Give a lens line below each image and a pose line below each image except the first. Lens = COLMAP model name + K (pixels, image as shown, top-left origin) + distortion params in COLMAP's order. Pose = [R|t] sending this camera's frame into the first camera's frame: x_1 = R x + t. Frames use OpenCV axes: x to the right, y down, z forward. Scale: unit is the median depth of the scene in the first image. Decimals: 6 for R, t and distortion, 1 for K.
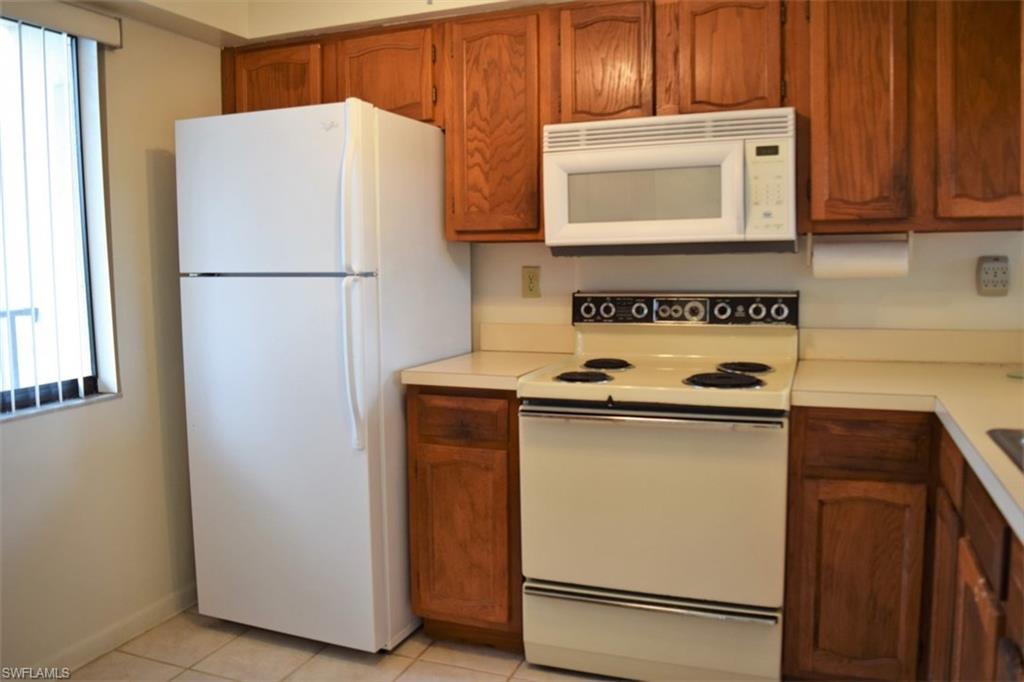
lens RADIAL K [[815.7, 0, 514.1], [0, 815.7, 329.4], [0, 0, 1]] dist [-0.083305, -0.004134]
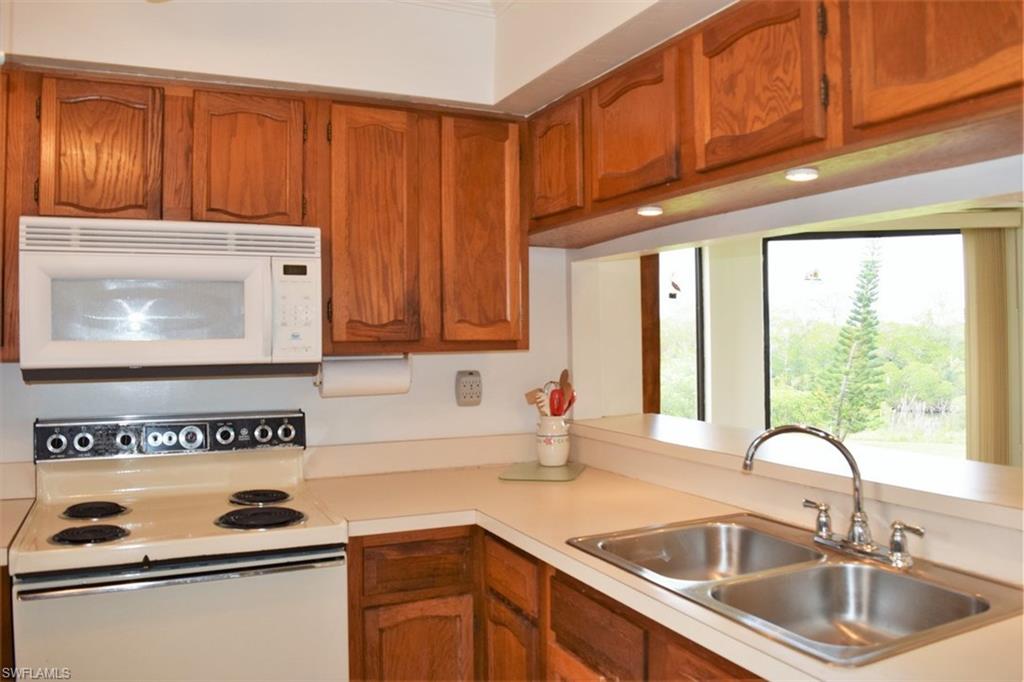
lens RADIAL K [[815.7, 0, 514.1], [0, 815.7, 329.4], [0, 0, 1]] dist [-0.083305, -0.004134]
pose [[0.686634, 0.014648, 0.726855, -0.202046], [0.055936, 0.995769, -0.072908, -0.064299], [-0.724848, 0.090719, 0.682910, 0.152199]]
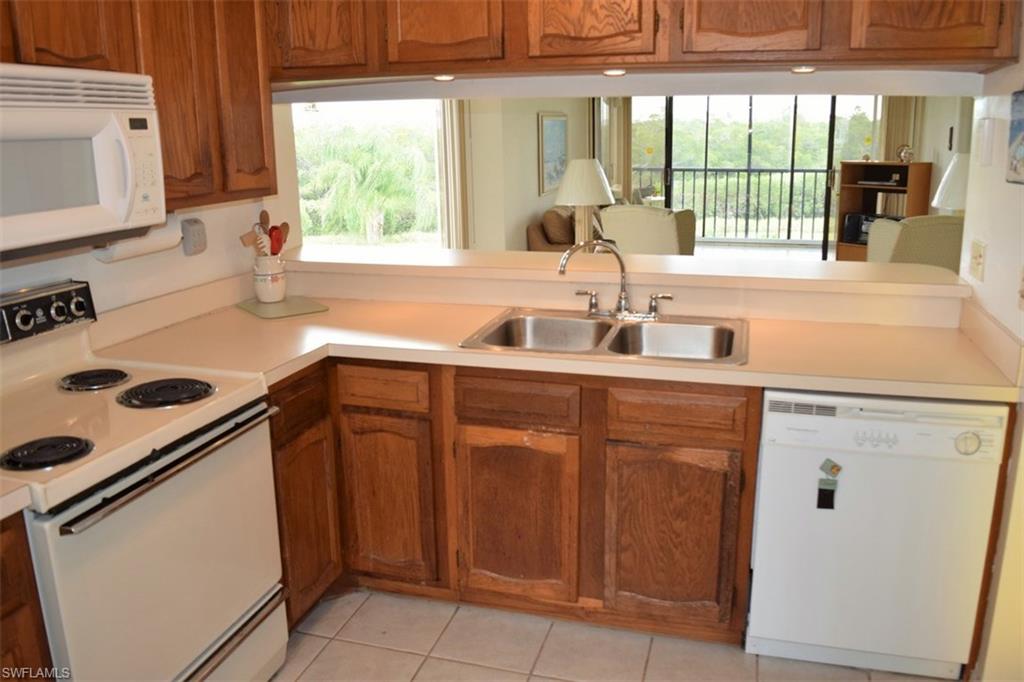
lens RADIAL K [[815.7, 0, 514.1], [0, 815.7, 329.4], [0, 0, 1]] dist [-0.083305, -0.004134]
pose [[-0.088632, -0.212882, 0.973050, -0.582331], [0.095048, 0.970629, 0.221010, -0.153230], [-0.991519, 0.112075, -0.065795, 0.659571]]
